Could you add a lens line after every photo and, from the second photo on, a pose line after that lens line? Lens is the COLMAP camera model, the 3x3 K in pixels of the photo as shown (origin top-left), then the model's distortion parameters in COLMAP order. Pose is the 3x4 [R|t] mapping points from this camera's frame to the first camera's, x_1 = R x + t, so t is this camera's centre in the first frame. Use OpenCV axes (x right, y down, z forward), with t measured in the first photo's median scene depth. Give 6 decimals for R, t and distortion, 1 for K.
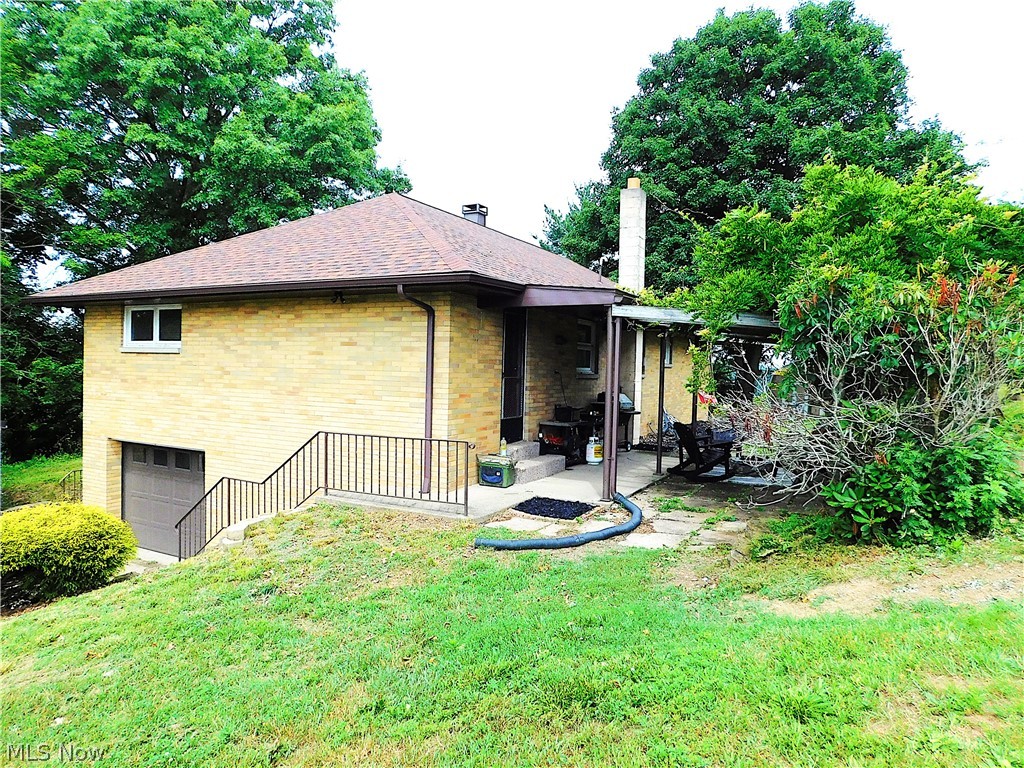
lens RADIAL K [[675.1, 0, 511.9], [0, 675.1, 380.6], [0, 0, 1]] dist [-0.058131, 0.023914]
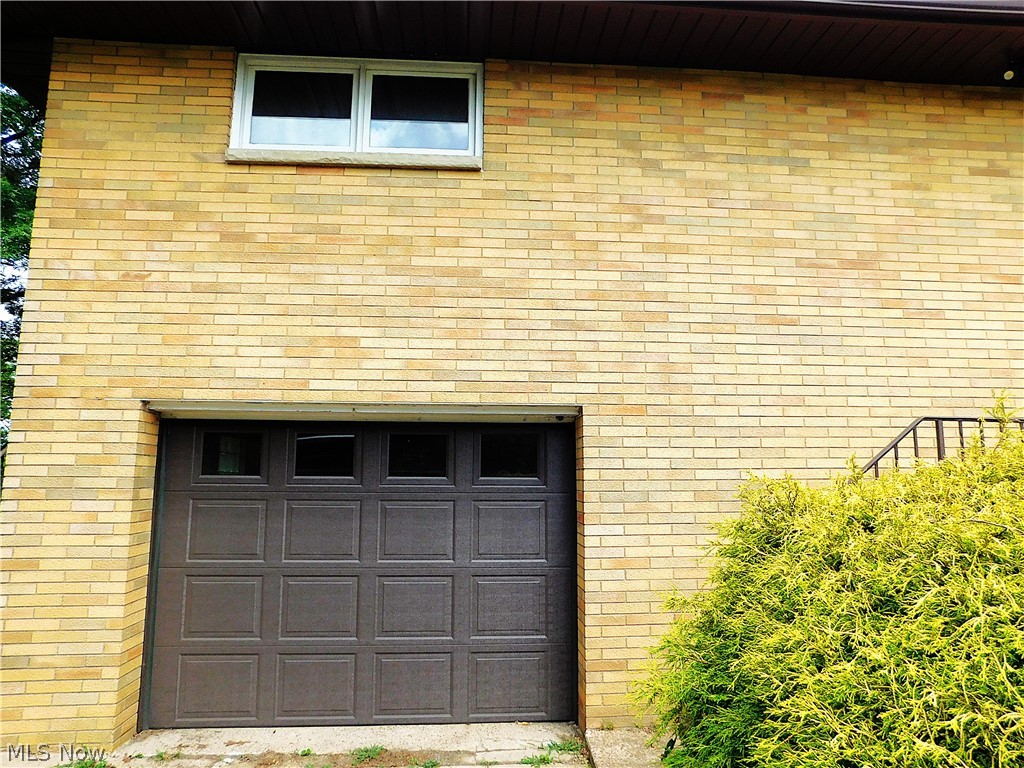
lens RADIAL K [[675.1, 0, 509.5], [0, 675.1, 385.3], [0, 0, 1]] dist [-0.058131, 0.023914]
pose [[0.846534, 0.057564, 0.529213, -0.744346], [0.028339, 0.987854, -0.152782, 0.159674], [-0.531580, 0.144332, 0.834620, 0.728738]]
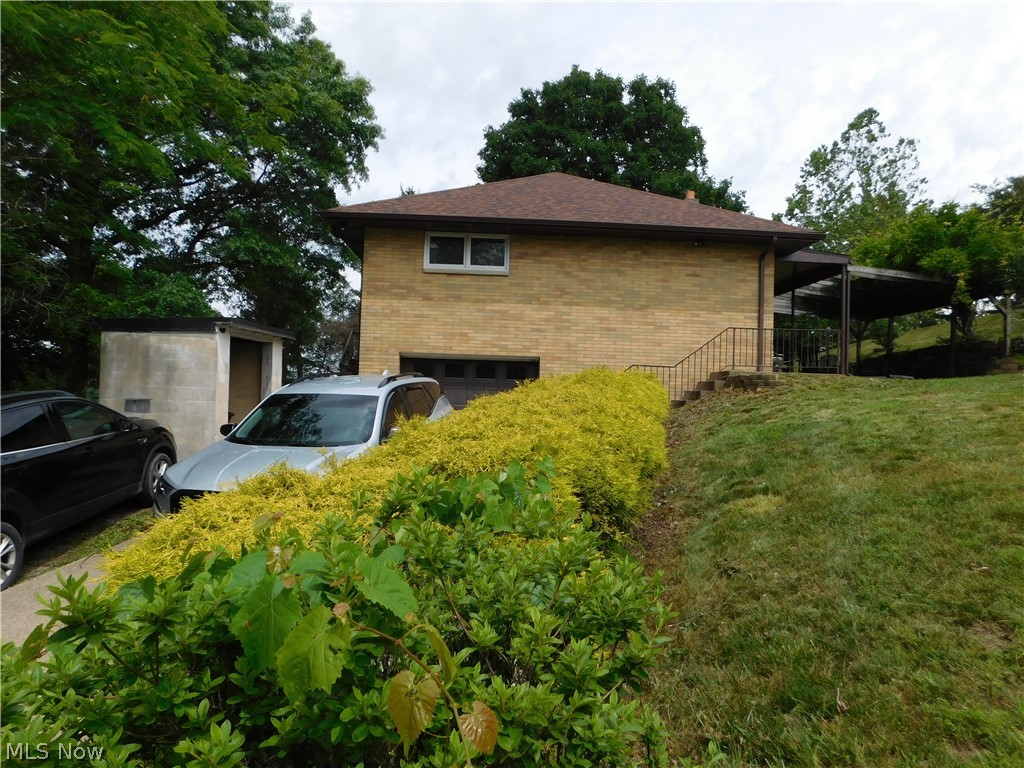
lens RADIAL K [[675.1, 0, 514.6], [0, 675.1, 384.4], [0, 0, 1]] dist [-0.058131, 0.023914]
pose [[0.855953, 0.011144, 0.516933, -1.188700], [0.000928, 0.999733, -0.023090, 0.191662], [-0.517052, 0.020244, 0.855714, -0.017326]]
